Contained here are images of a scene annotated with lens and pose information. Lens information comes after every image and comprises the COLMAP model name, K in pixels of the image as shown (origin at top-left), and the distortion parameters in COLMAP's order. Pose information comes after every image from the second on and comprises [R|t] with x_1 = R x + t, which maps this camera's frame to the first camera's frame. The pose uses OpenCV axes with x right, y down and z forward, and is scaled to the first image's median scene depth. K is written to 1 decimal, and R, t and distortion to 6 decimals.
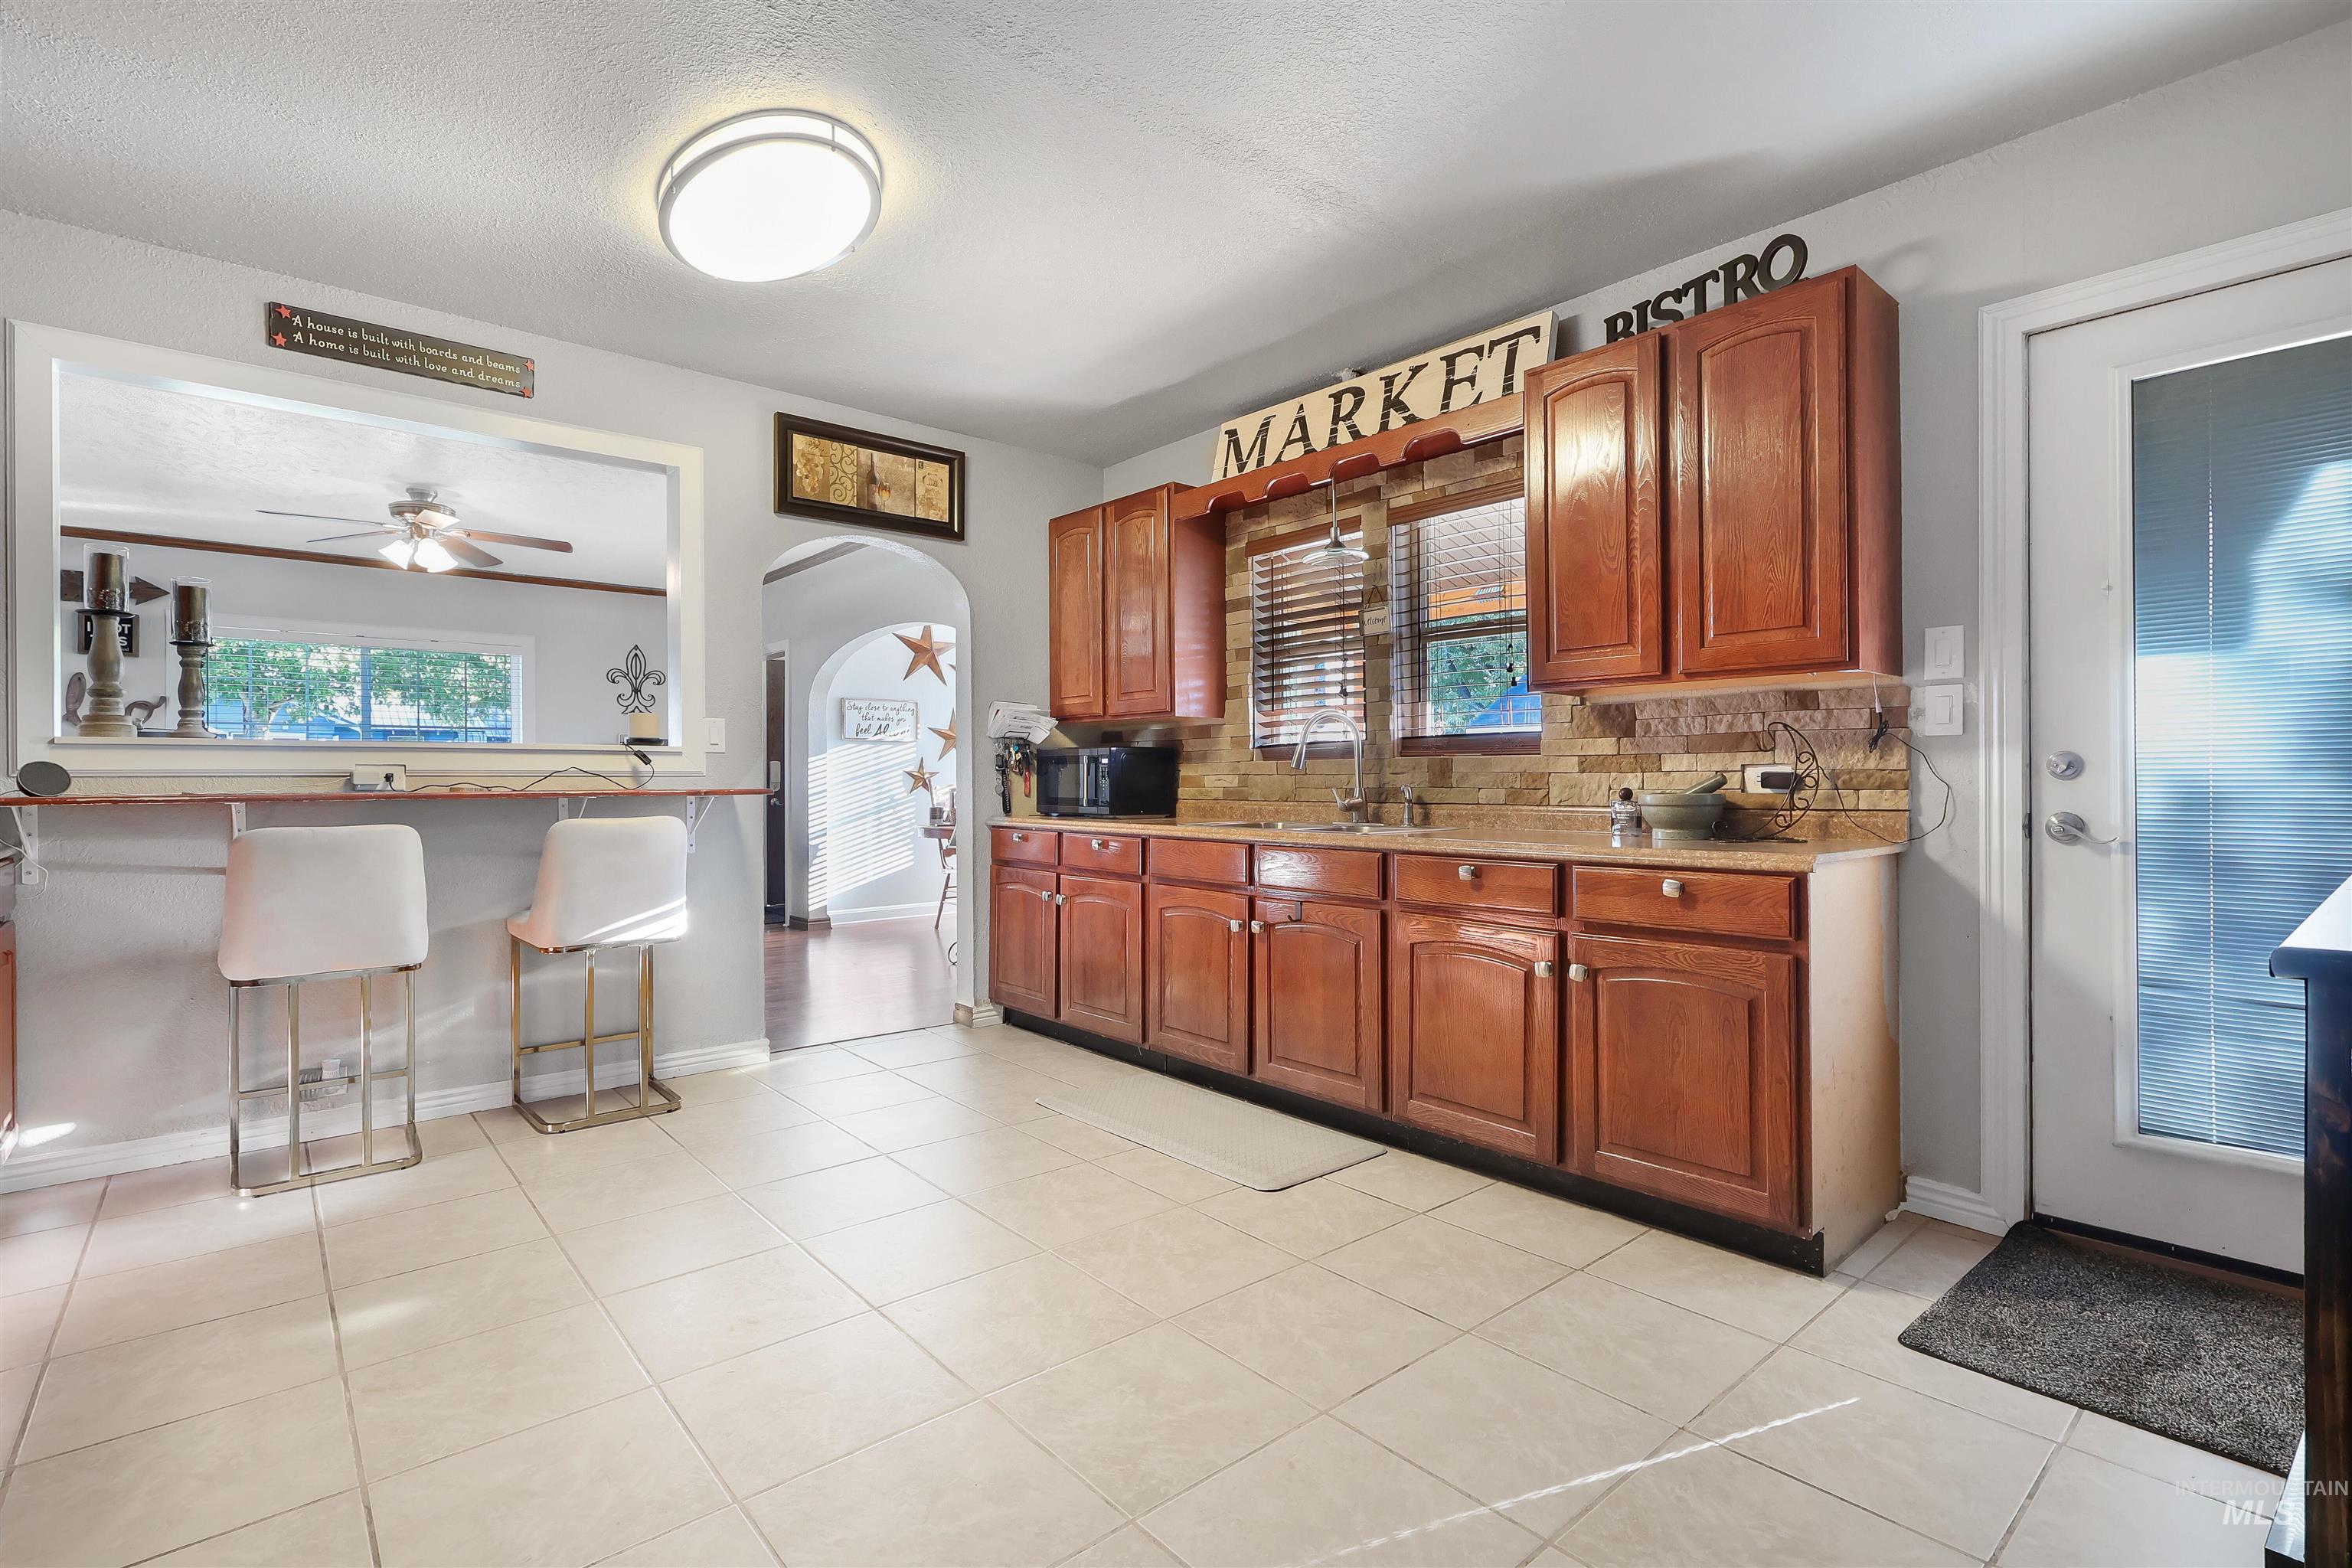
lens RADIAL K [[1089.9, 0, 1172.8], [0, 1089.9, 775.8], [0, 0, 1]] dist [-0.000834, 0.000293]
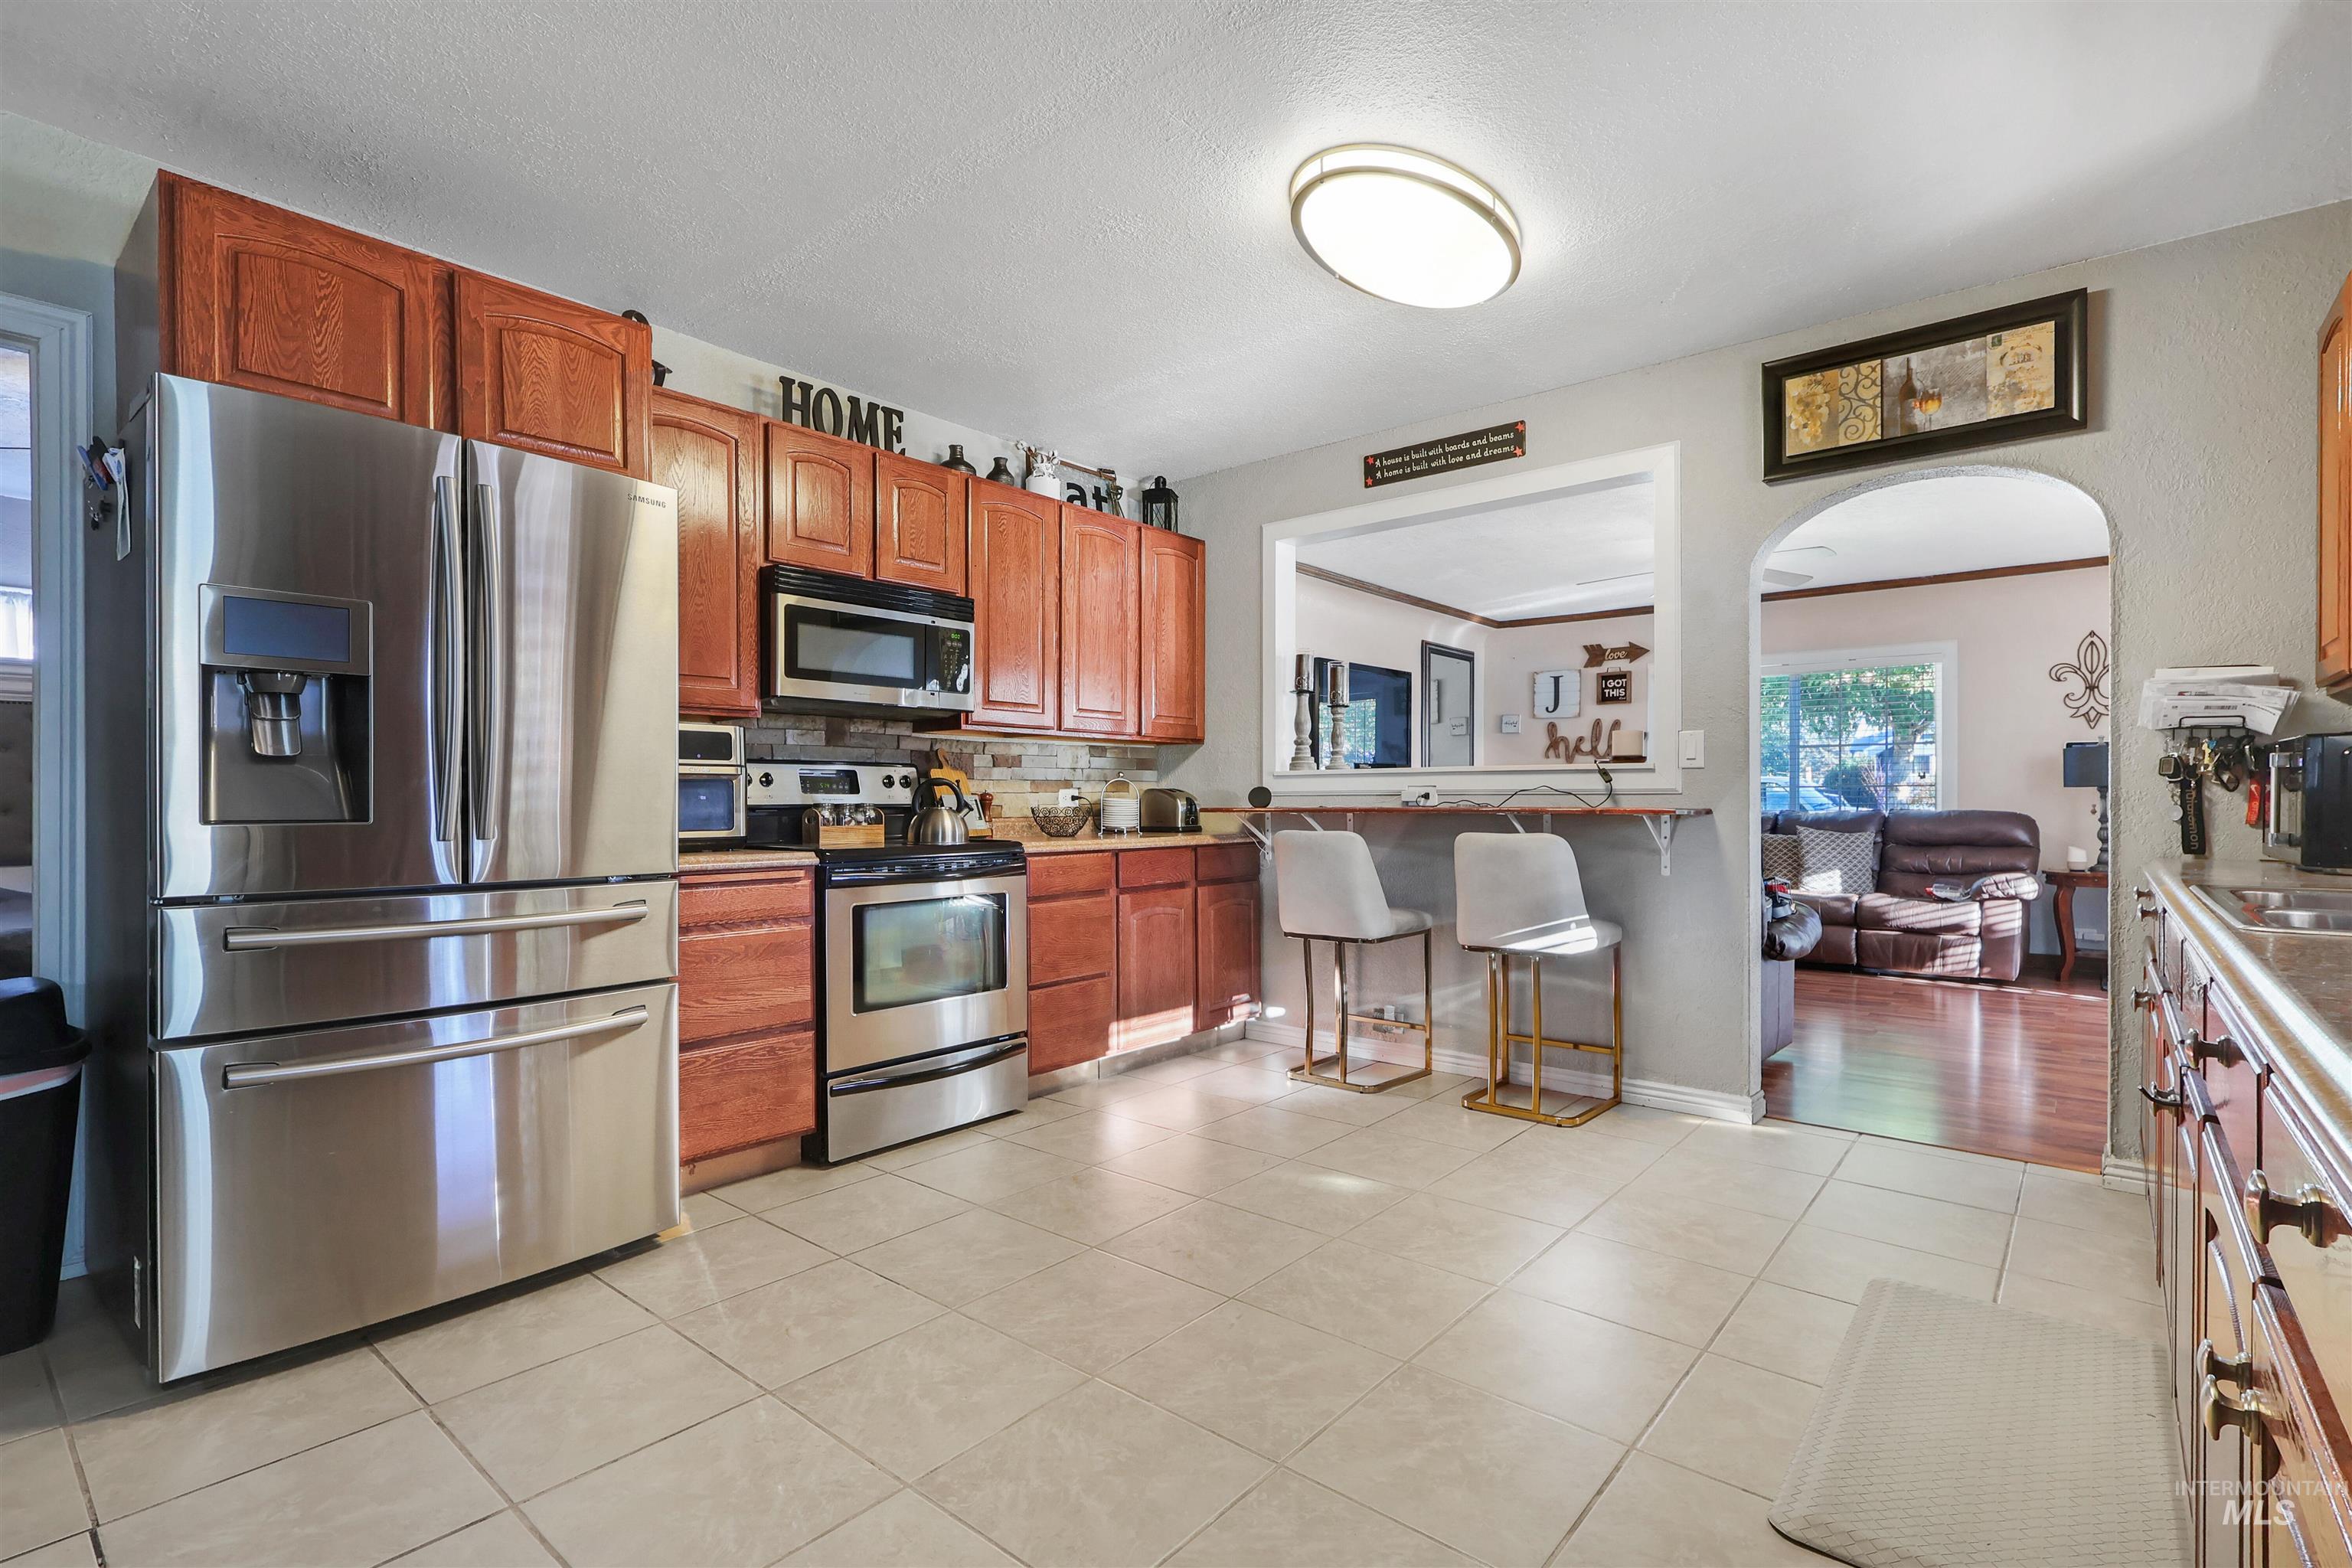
lens RADIAL K [[1089.9, 0, 1173.2], [0, 1089.9, 800.1], [0, 0, 1]] dist [-0.000834, 0.000293]
pose [[0.162710, 0.002427, -0.986671, 0.396906], [0.003270, 0.999990, 0.002999, 0.001505], [0.986669, -0.003715, 0.162700, 0.404434]]
